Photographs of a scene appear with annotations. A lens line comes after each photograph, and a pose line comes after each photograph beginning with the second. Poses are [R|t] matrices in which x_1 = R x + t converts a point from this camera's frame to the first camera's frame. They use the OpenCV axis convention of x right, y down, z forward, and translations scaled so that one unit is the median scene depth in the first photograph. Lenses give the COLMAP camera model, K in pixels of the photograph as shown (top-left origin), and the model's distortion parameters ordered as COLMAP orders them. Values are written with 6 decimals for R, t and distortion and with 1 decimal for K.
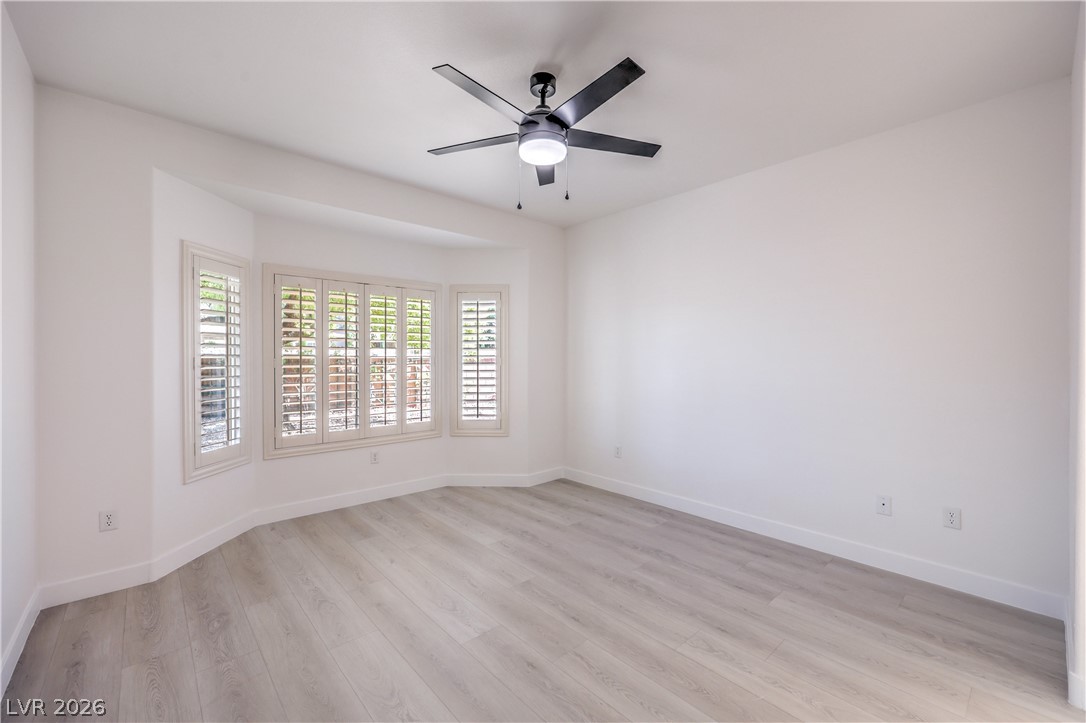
lens RADIAL K [[449.8, 0, 565.3], [0, 449.8, 357.9], [0, 0, 1]] dist [0.001896, -0.000260]
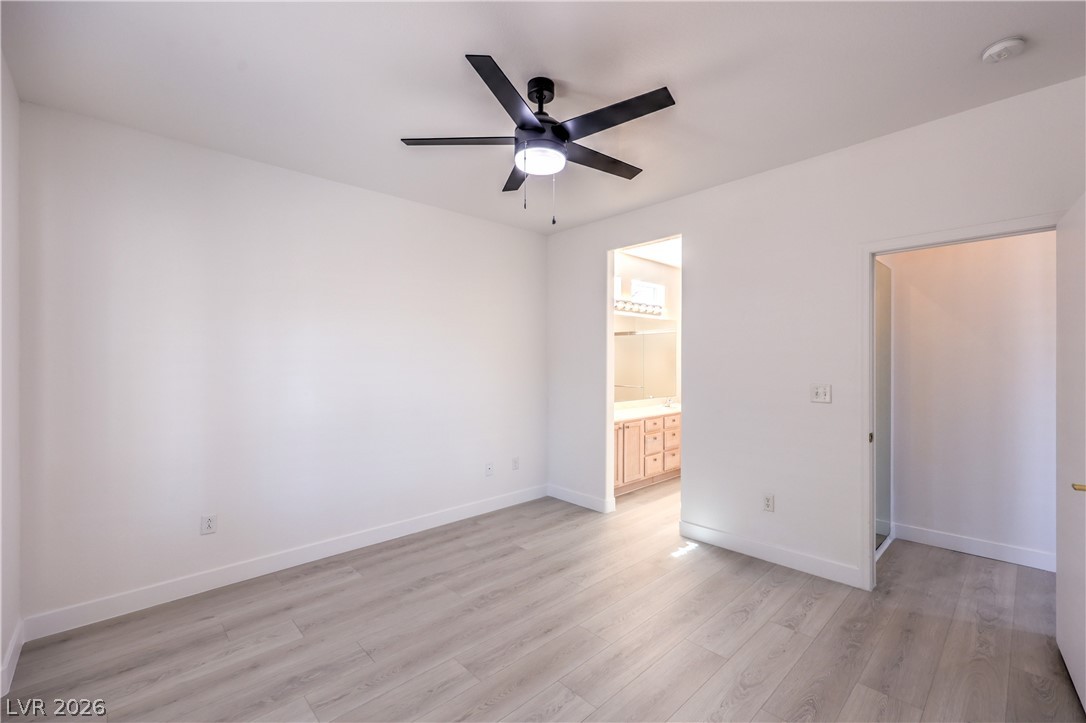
lens RADIAL K [[449.8, 0, 548.7], [0, 449.8, 358.0], [0, 0, 1]] dist [0.001896, -0.000260]
pose [[0.003172, 0.012430, 0.999918, -0.728141], [0.007219, 0.999896, -0.012452, -0.025931], [-0.999969, 0.007258, 0.003082, 0.704814]]
